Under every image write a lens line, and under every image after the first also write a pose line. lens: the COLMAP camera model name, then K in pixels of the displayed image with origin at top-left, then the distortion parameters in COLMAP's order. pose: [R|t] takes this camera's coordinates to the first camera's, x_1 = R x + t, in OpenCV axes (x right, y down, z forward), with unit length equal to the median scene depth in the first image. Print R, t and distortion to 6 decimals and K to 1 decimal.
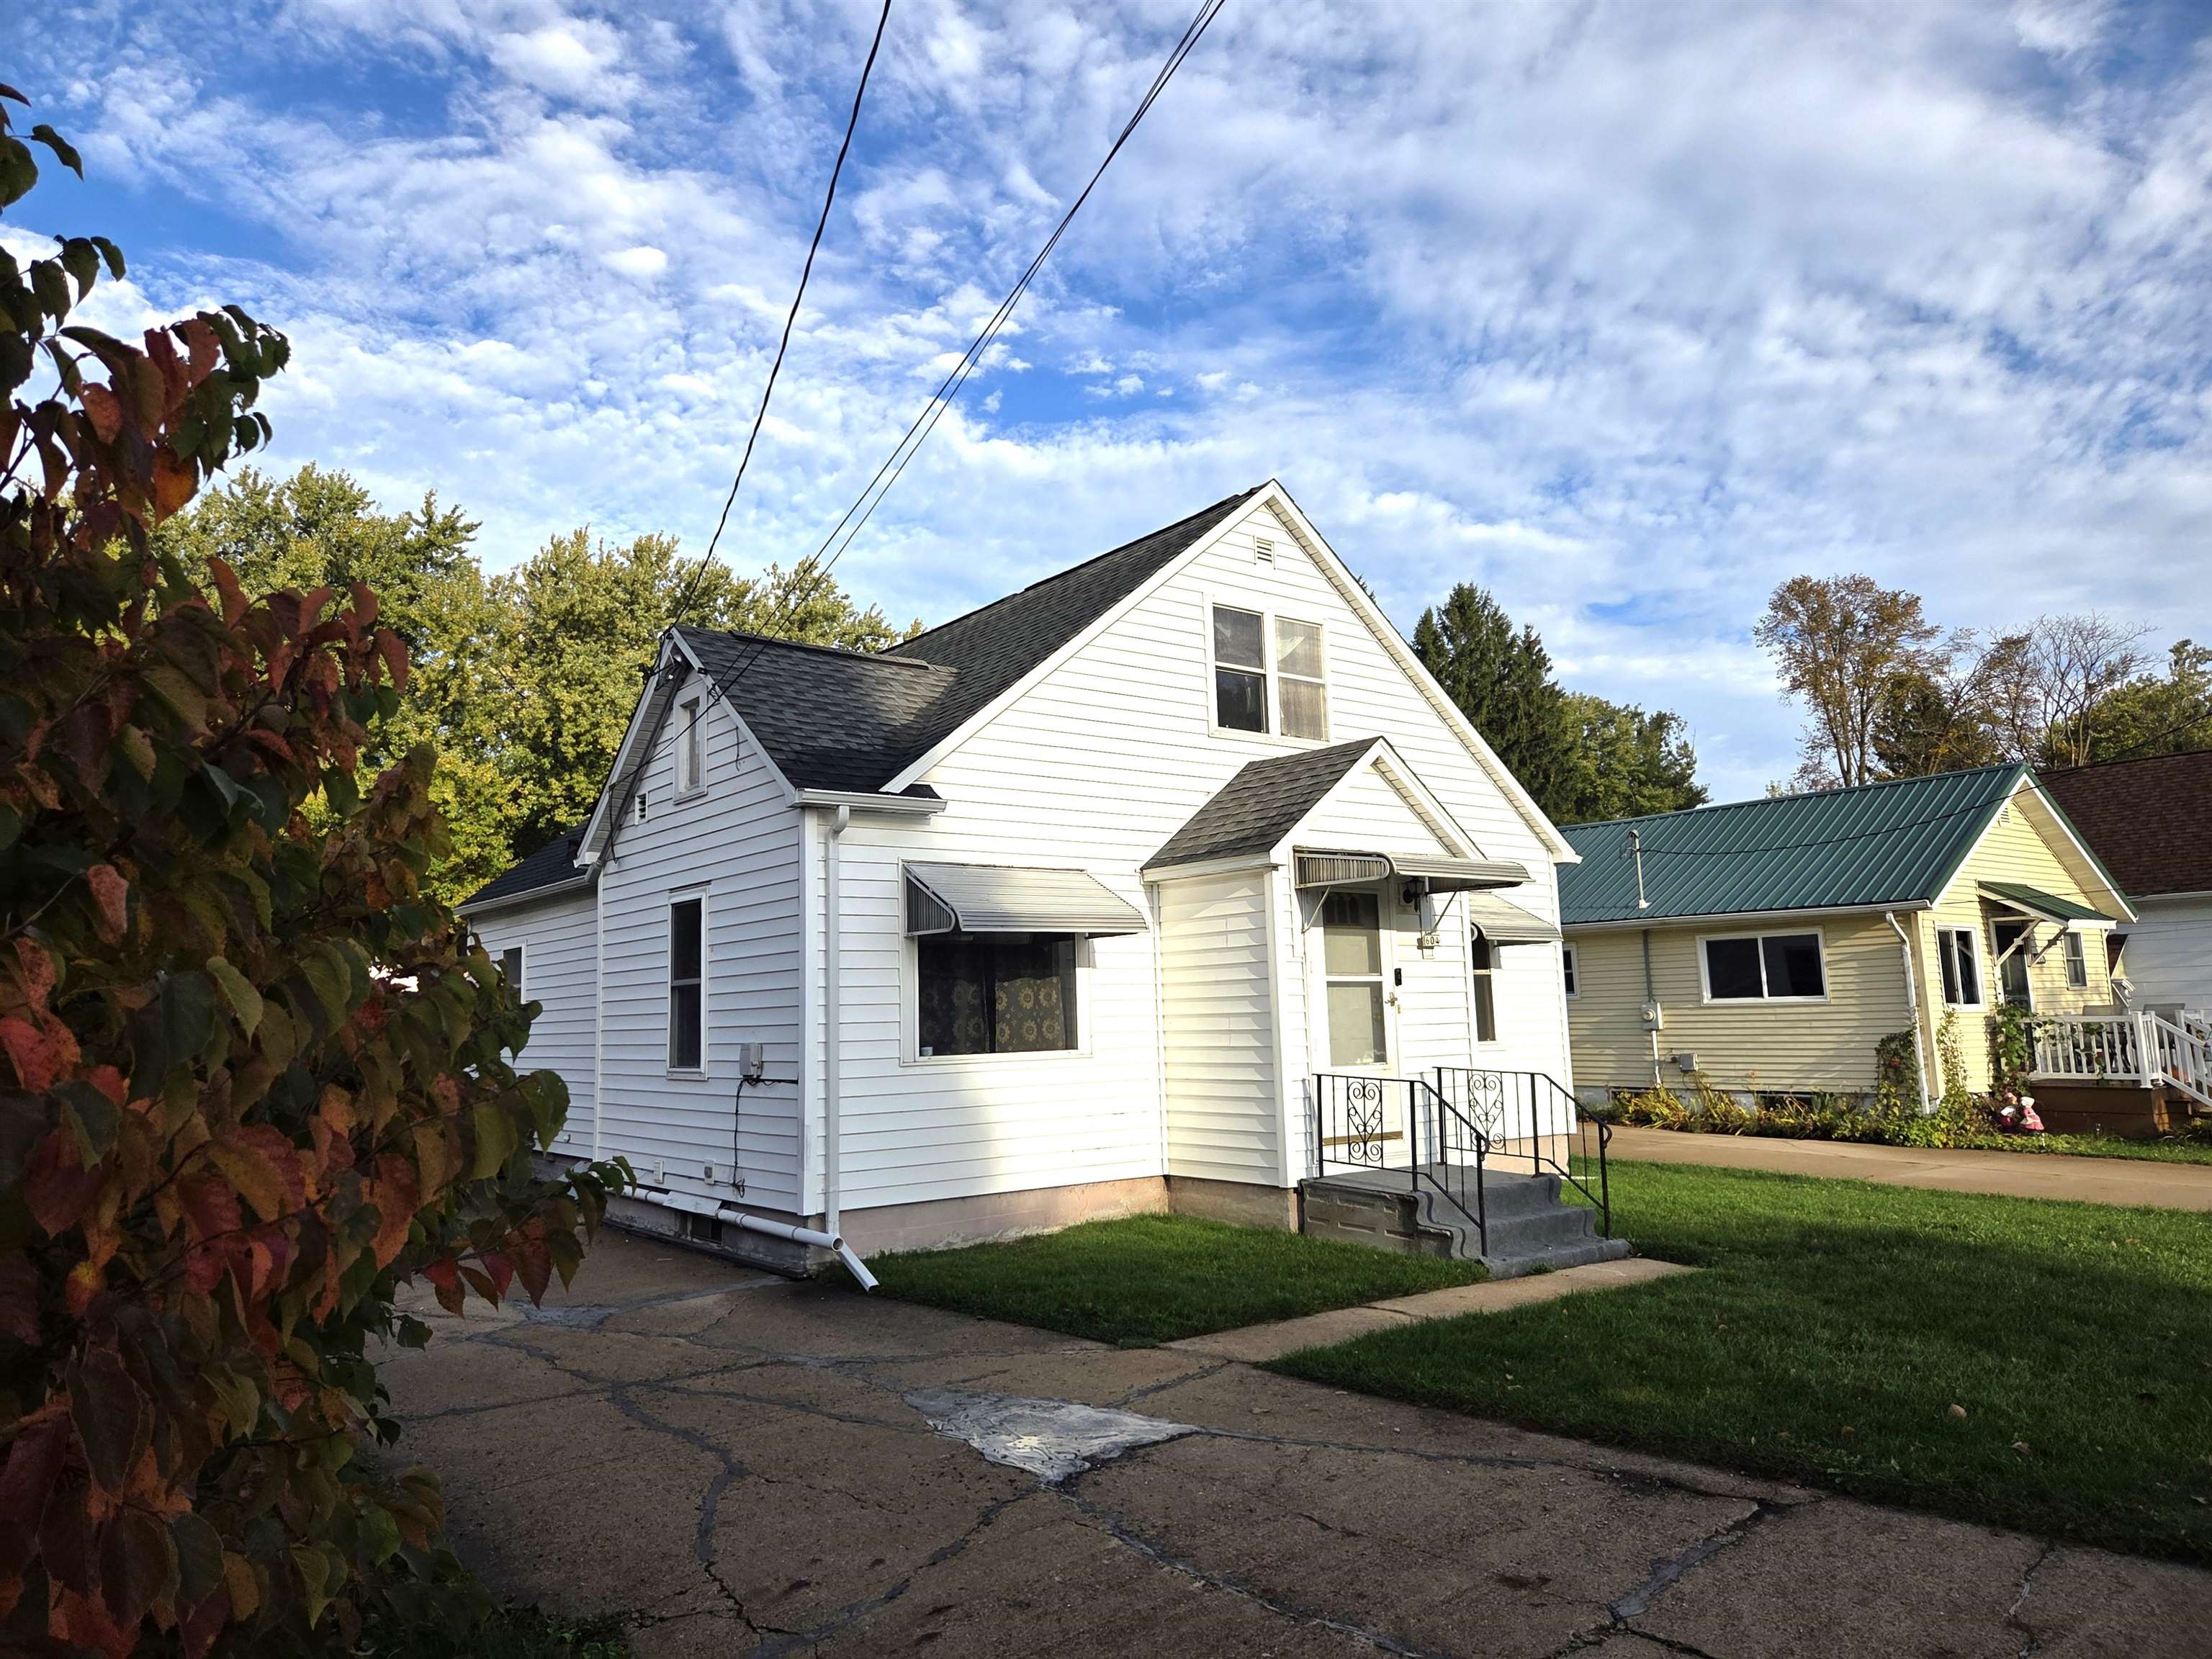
lens RADIAL K [[1488.1, 0, 1028.7], [0, 1488.1, 777.8], [0, 0, 1]] dist [0.038393, -0.012627]
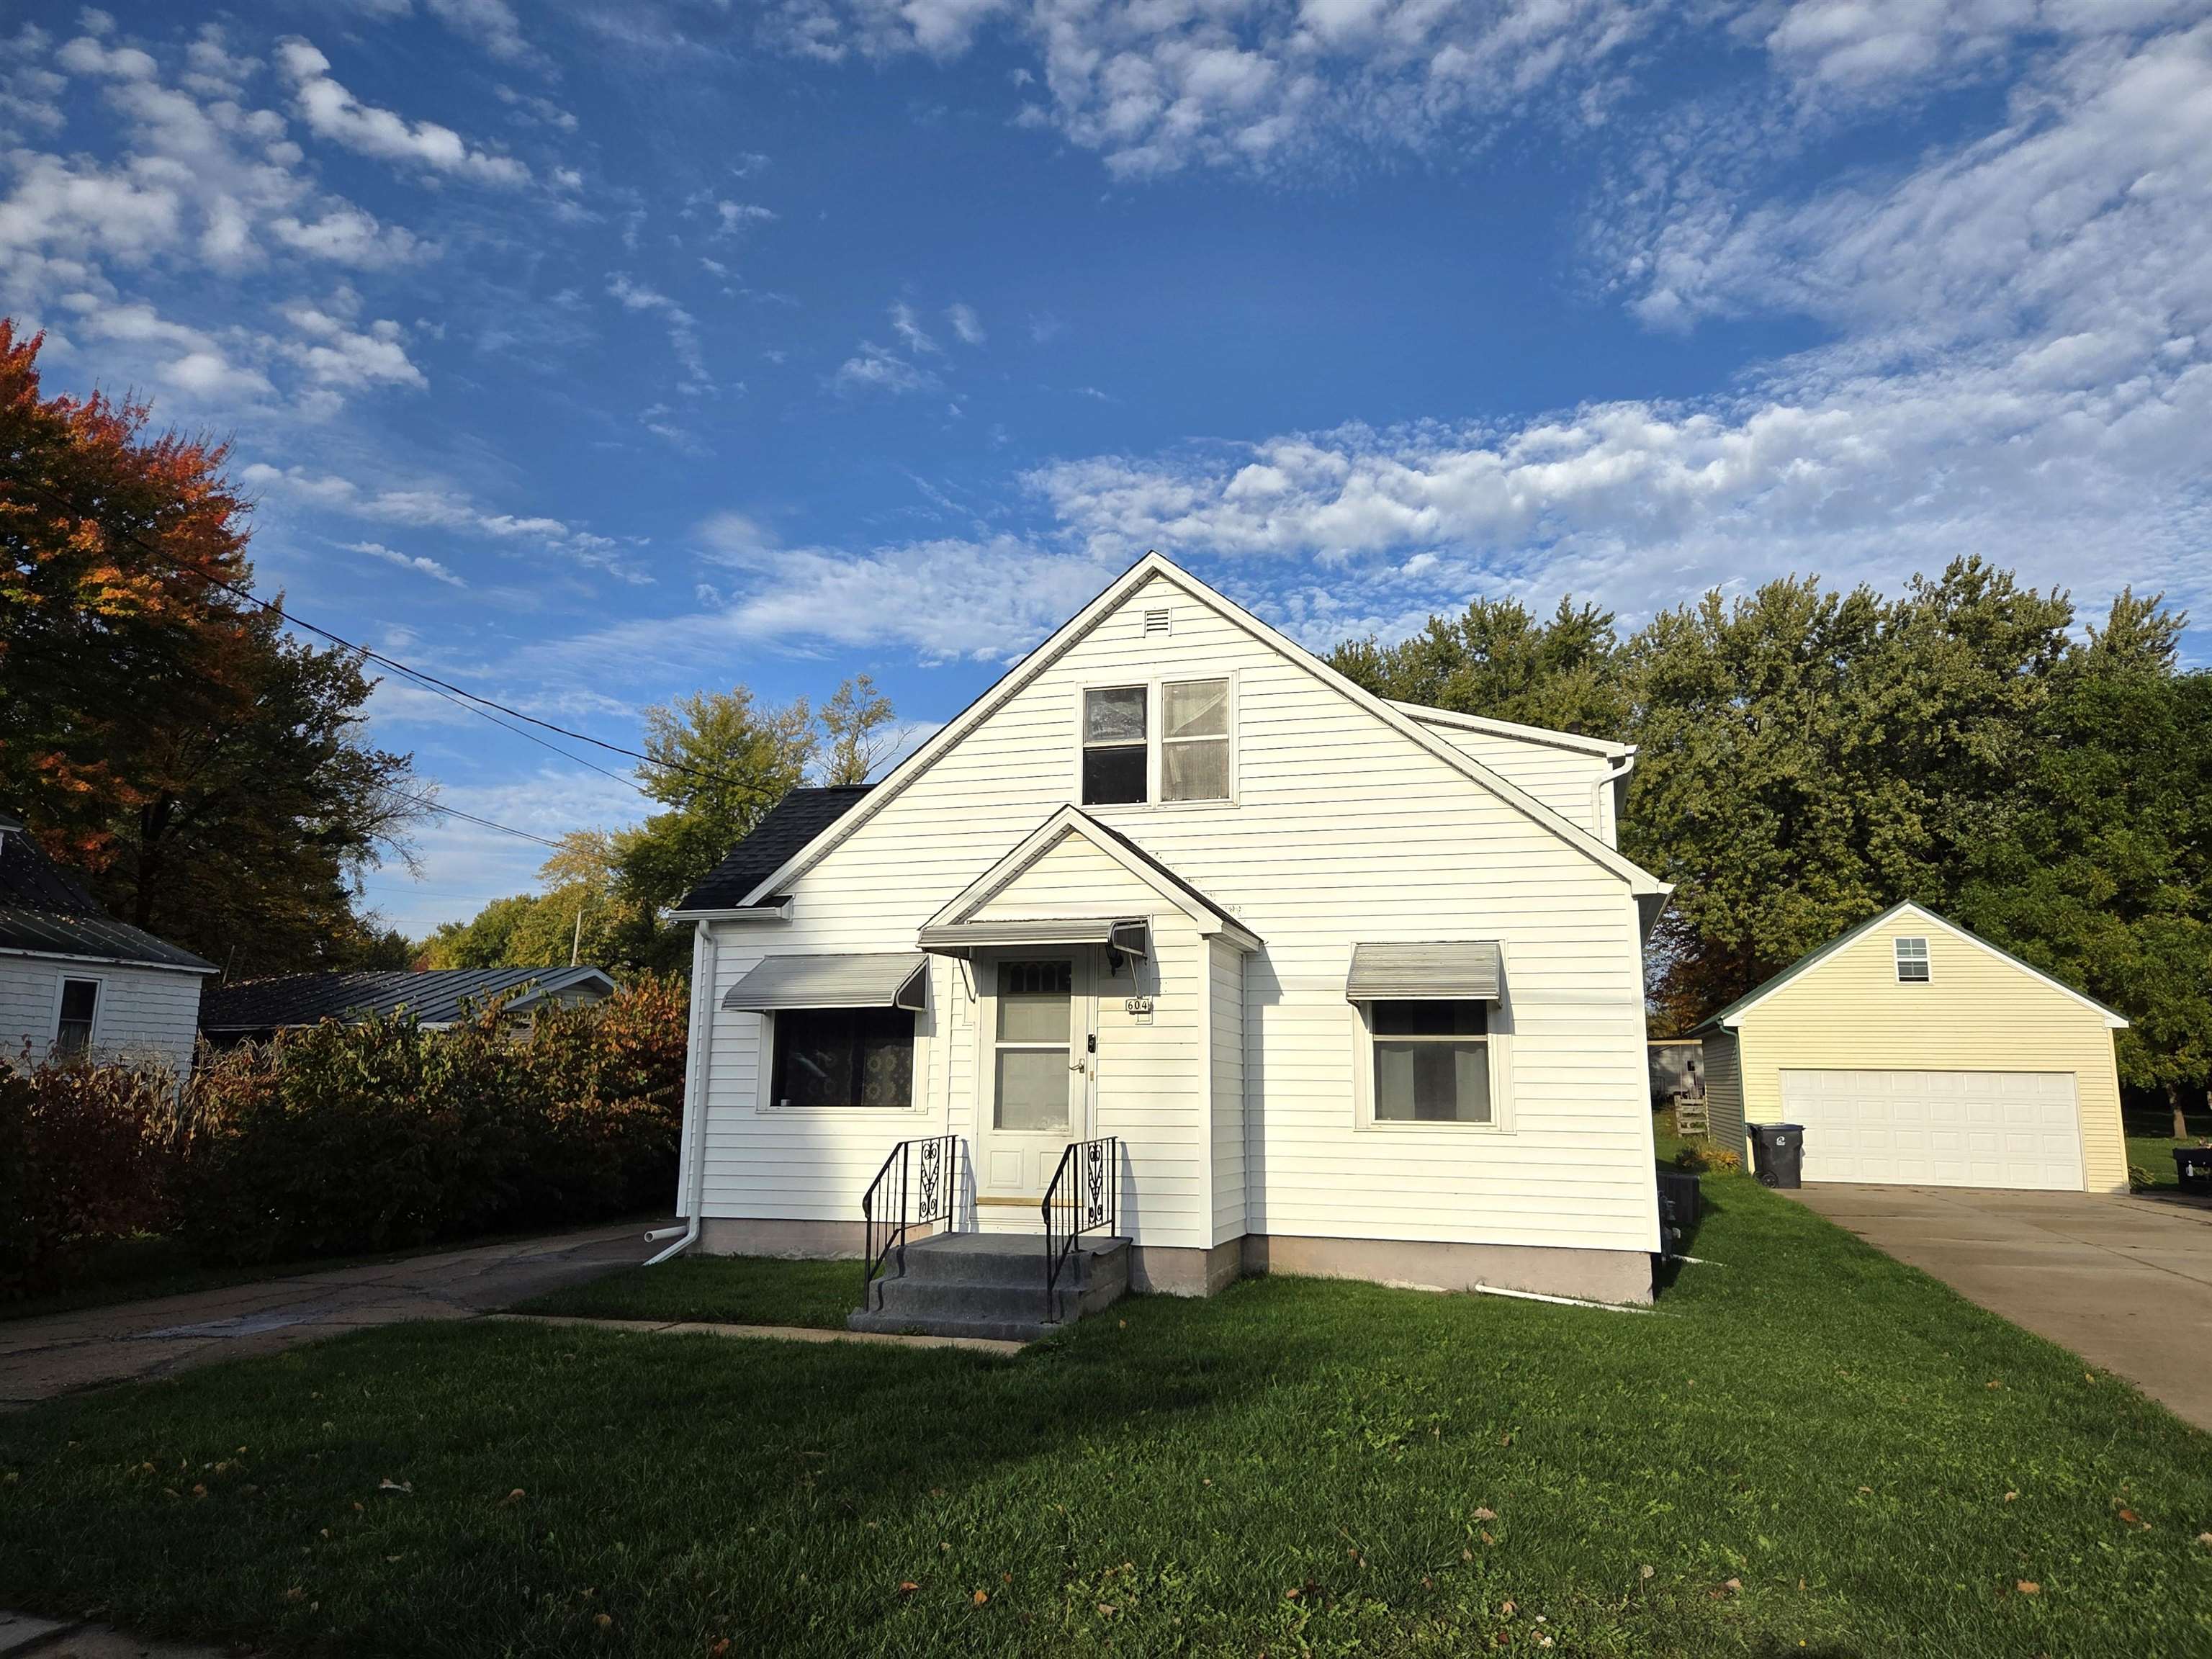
lens RADIAL K [[1488.1, 0, 1107.8], [0, 1488.1, 827.1], [0, 0, 1]] dist [0.038393, -0.012627]
pose [[0.588891, -0.118420, -0.799490, 0.947286], [0.106670, 0.991942, -0.068354, 0.052783], [0.801142, -0.045029, 0.596778, 0.375006]]
